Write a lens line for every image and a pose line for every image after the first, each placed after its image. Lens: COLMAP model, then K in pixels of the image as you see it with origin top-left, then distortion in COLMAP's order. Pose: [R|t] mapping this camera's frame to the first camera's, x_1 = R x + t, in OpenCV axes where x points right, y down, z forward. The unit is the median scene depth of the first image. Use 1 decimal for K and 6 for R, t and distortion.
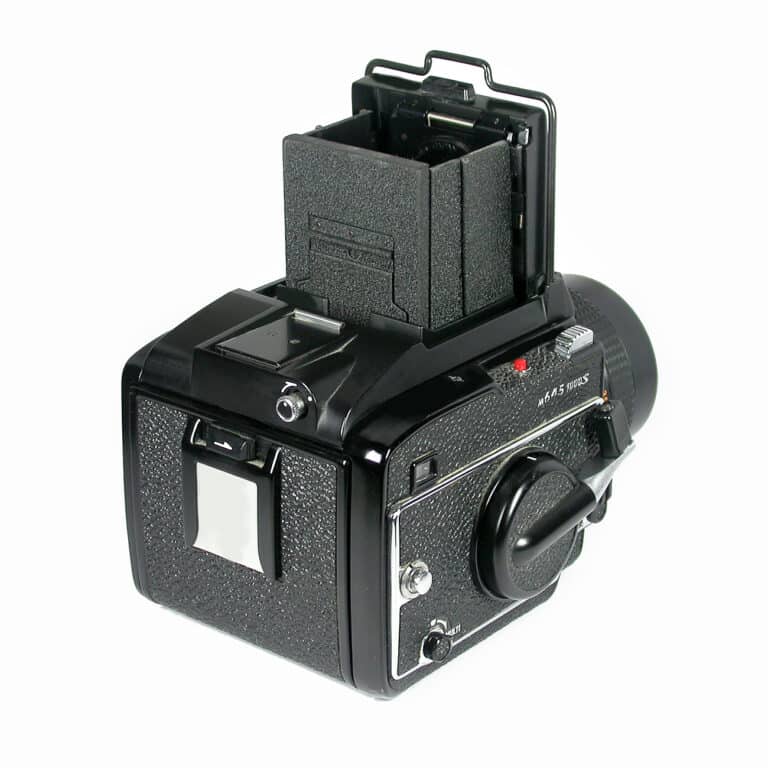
lens RADIAL K [[2215.7, 0, 384.0], [0, 2215.7, 384.0], [0, 0, 1]] dist [0.127690, 0.044695]
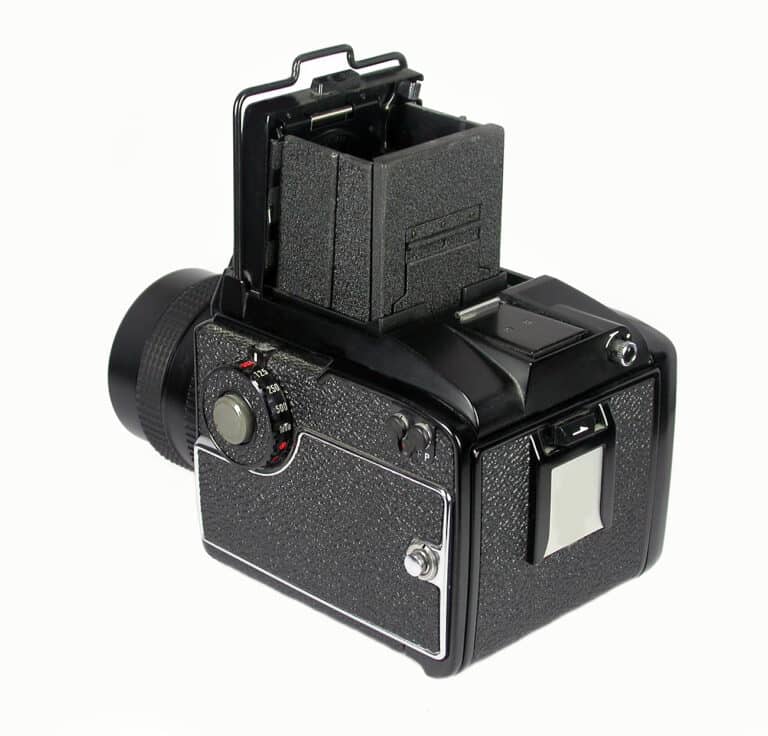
lens RADIAL K [[2203.9, 0, 384.0], [0, 2203.9, 368.0], [0, 0, 1]] dist [-0.106231, -0.266765]
pose [[0.065397, -0.384350, 0.920868, -0.963917], [0.366516, 0.867591, 0.336084, -0.357424], [-0.928111, 0.315534, 0.197608, 0.845871]]
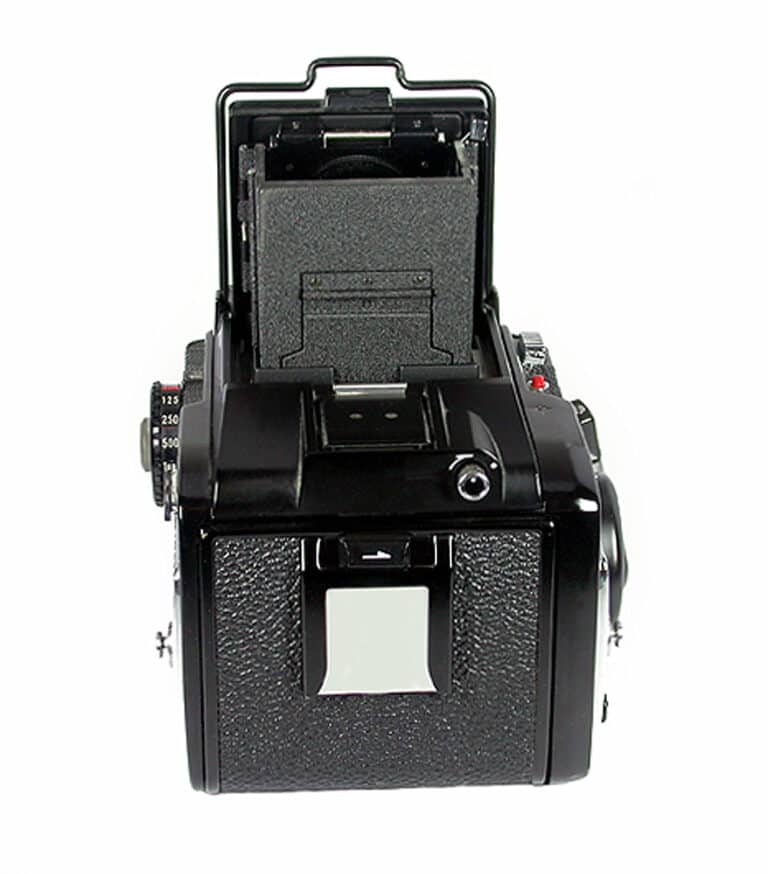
lens RADIAL K [[2568.4, 0, 384.0], [0, 2568.4, 437.0], [0, 0, 1]] dist [0.120514, 0.746801]
pose [[0.733703, -0.259358, 0.628024, -0.638544], [0.259157, 0.961231, 0.094198, -0.101049], [-0.628107, 0.093643, 0.772472, 0.245094]]
